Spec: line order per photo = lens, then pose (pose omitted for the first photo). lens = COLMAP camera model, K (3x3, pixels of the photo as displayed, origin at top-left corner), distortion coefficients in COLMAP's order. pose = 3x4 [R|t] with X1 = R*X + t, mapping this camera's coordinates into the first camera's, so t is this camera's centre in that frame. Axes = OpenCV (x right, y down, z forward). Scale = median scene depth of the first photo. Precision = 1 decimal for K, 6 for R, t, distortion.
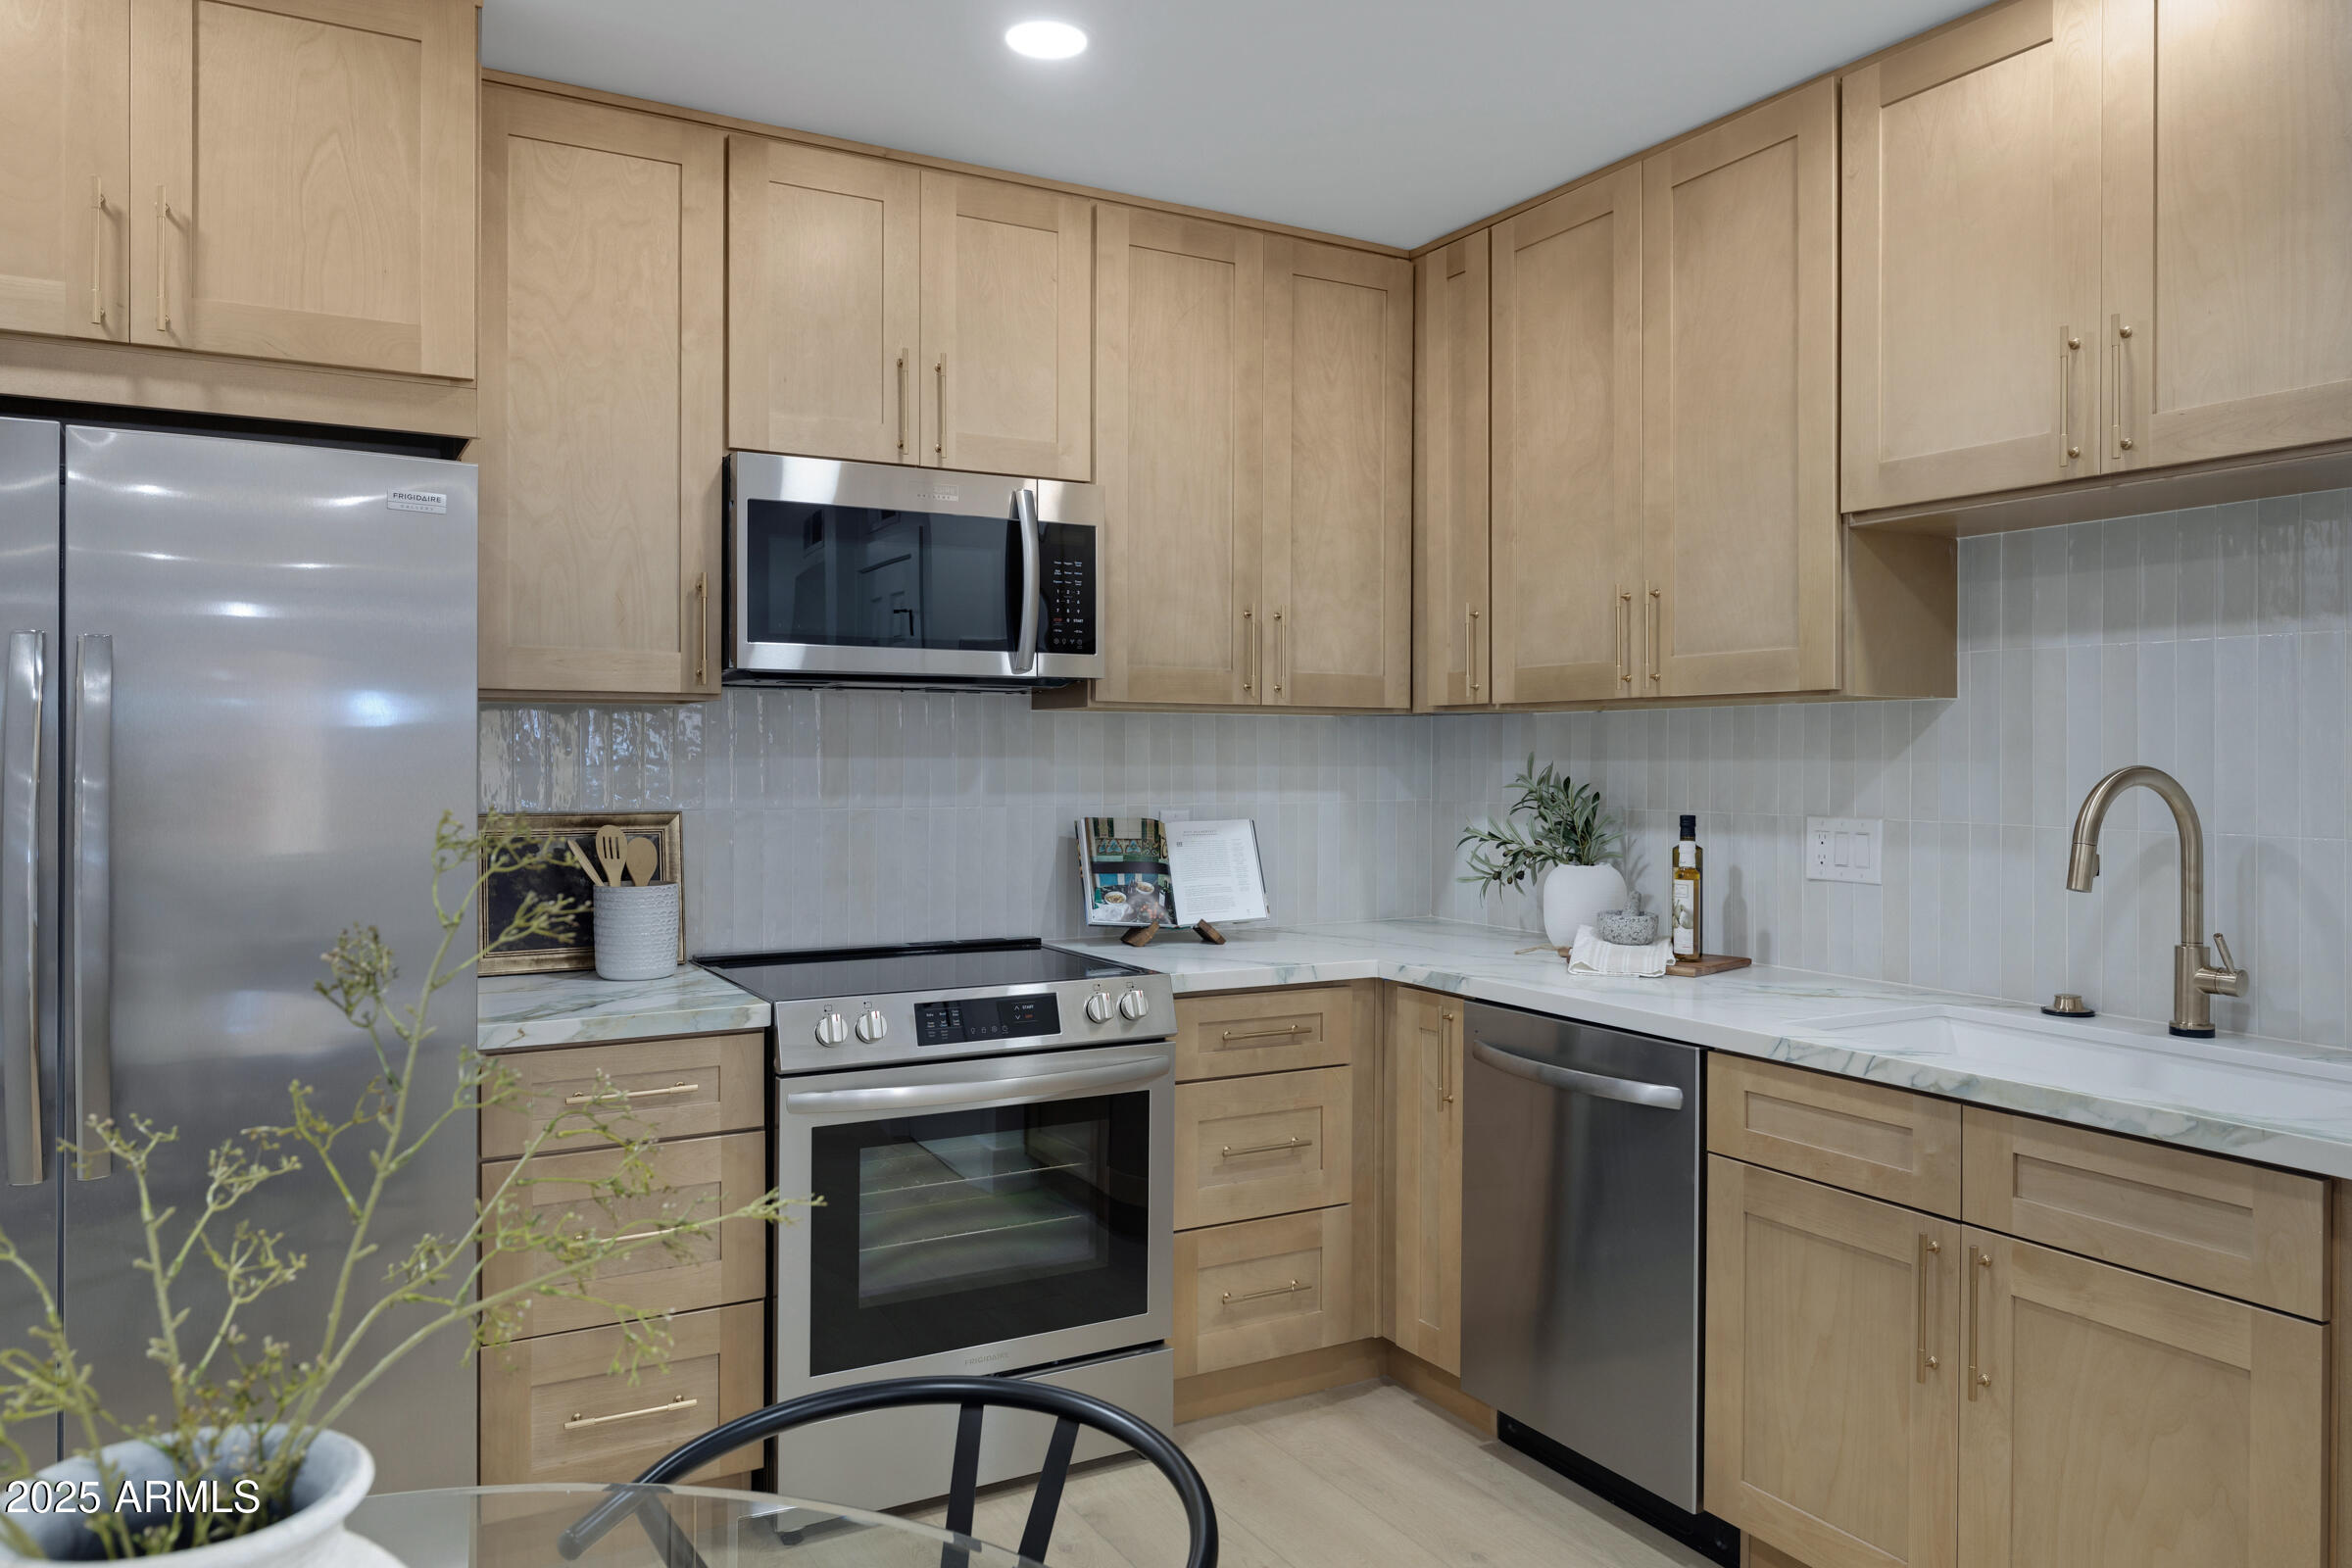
lens RADIAL K [[1611.5, 0, 1177.7], [0, 1611.5, 753.7], [0, 0, 1]] dist [-0.002530, -0.000065]
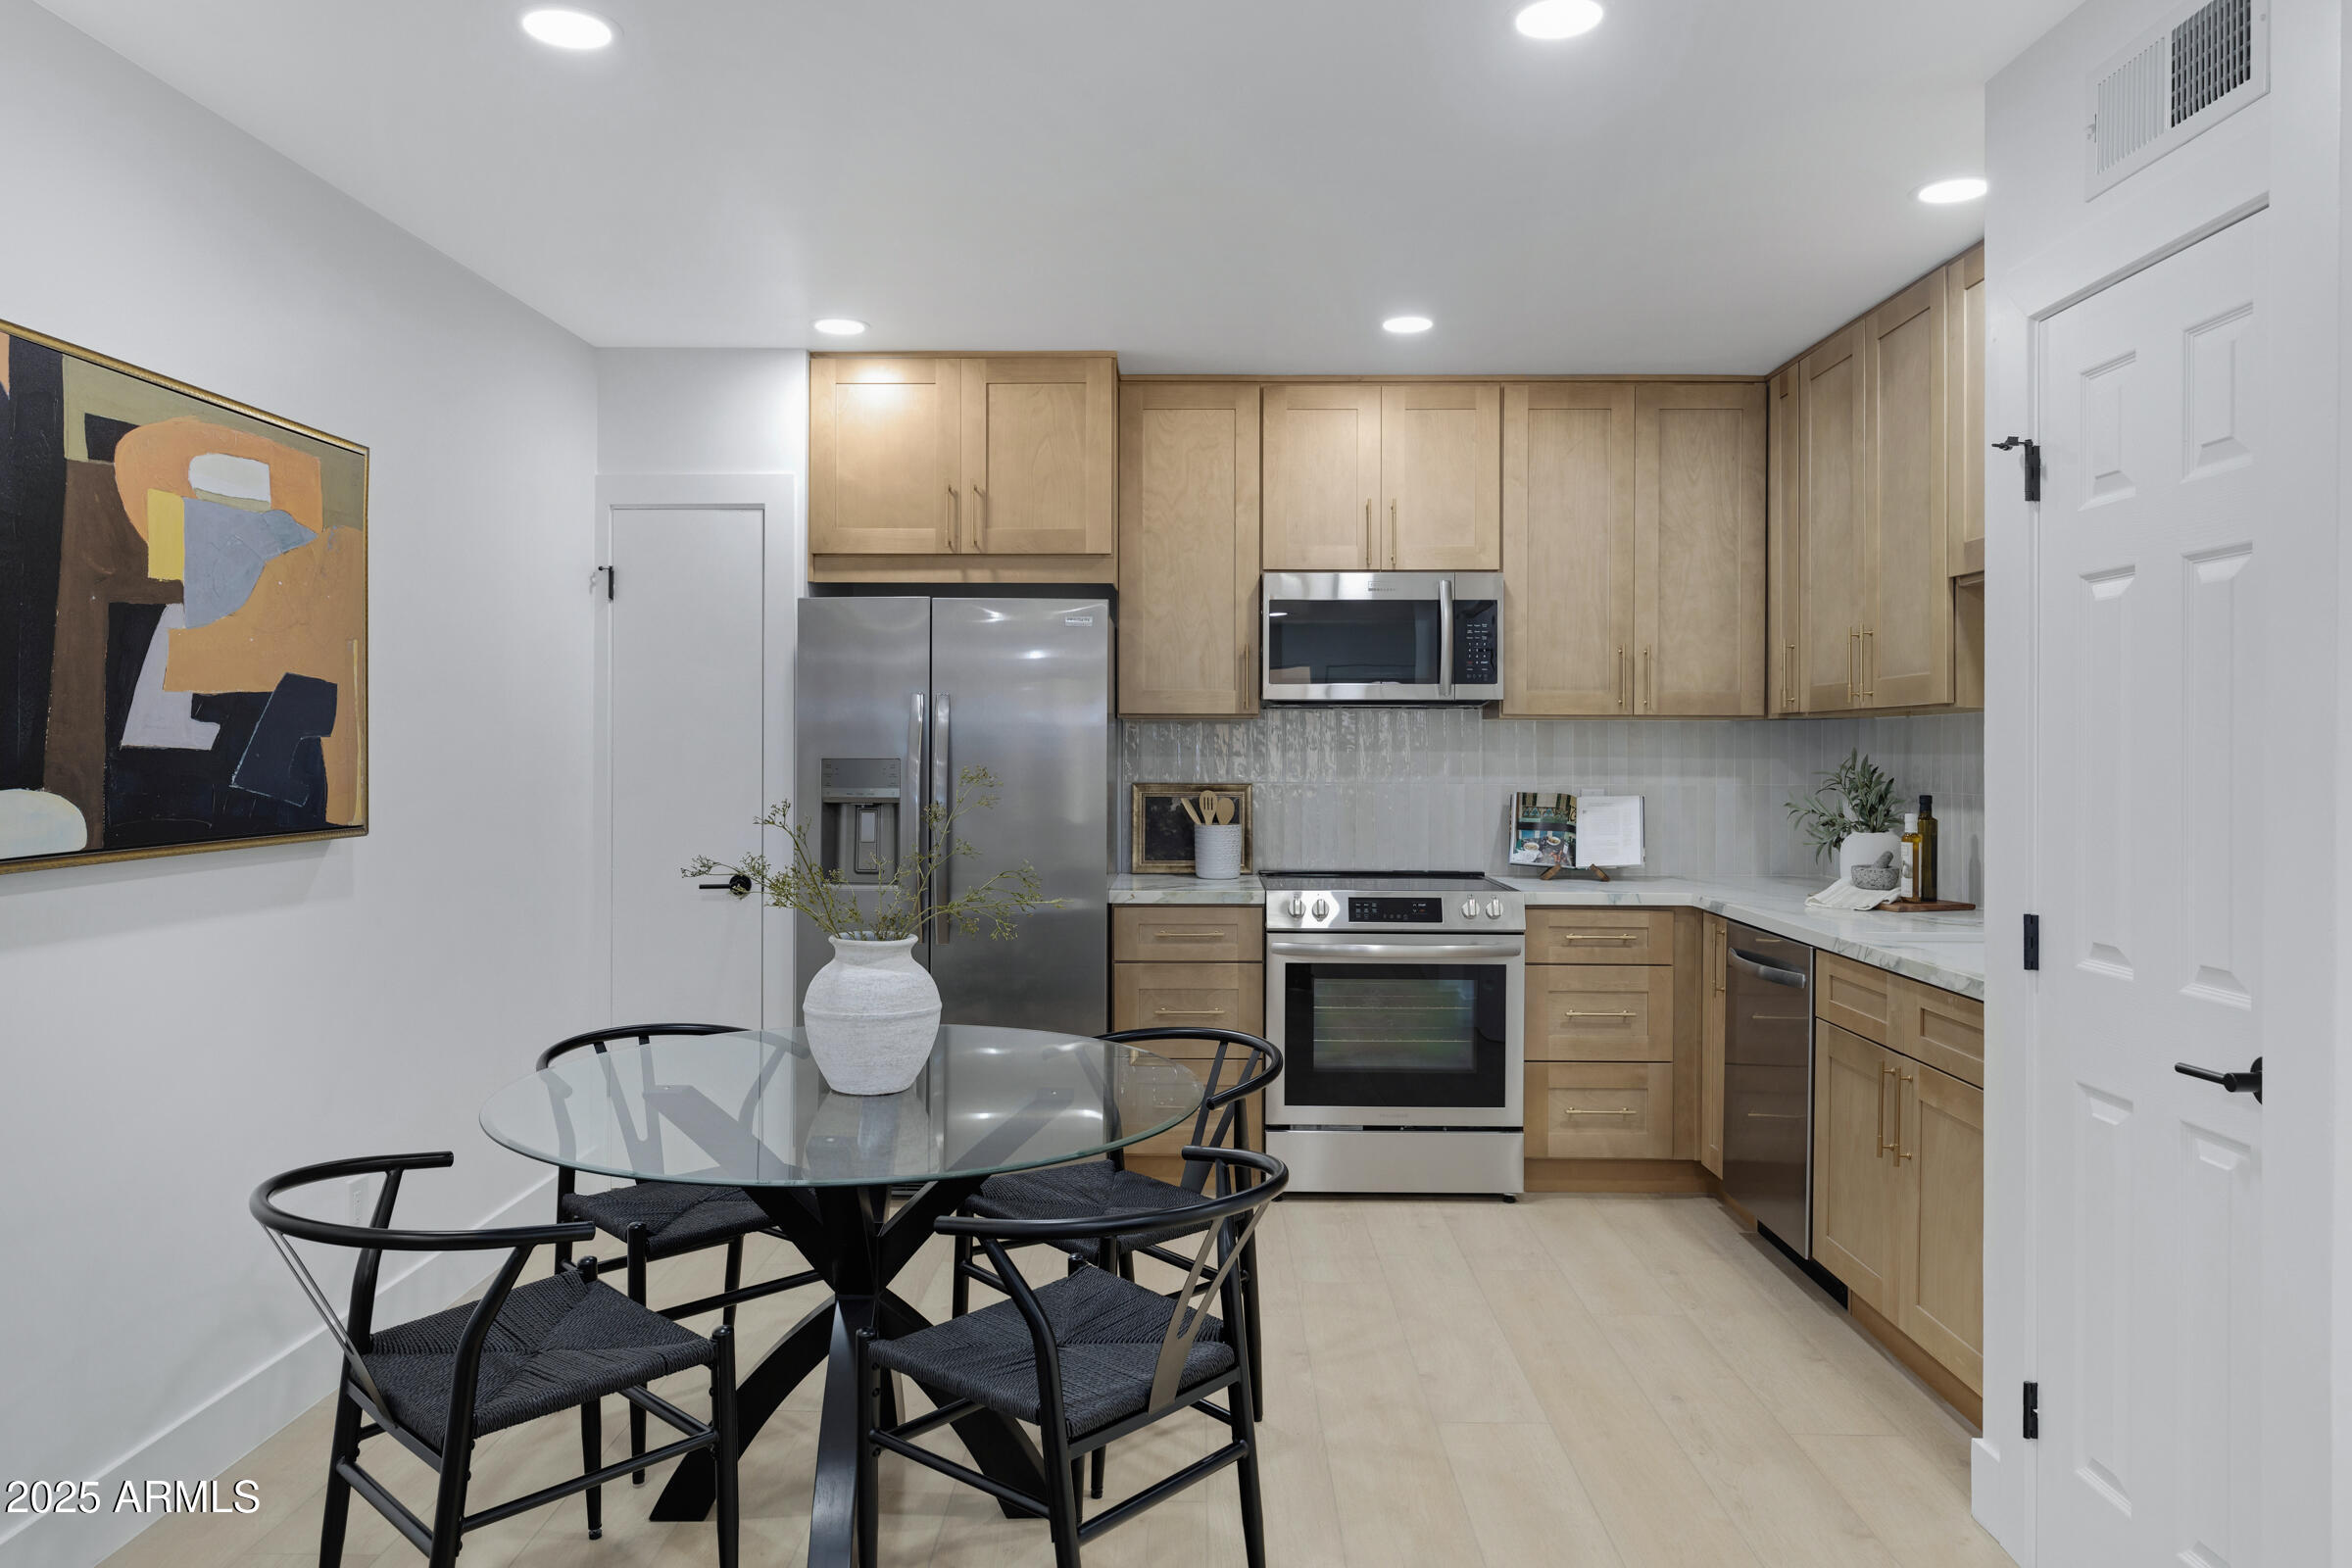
lens RADIAL K [[1611.5, 0, 1177.7], [0, 1611.5, 753.7], [0, 0, 1]] dist [-0.002530, -0.000065]
pose [[0.857996, 0.001953, -0.513652, 0.476712], [-0.000406, 0.999995, 0.003124, -0.000243], [0.513656, -0.002472, 0.857993, -0.468183]]
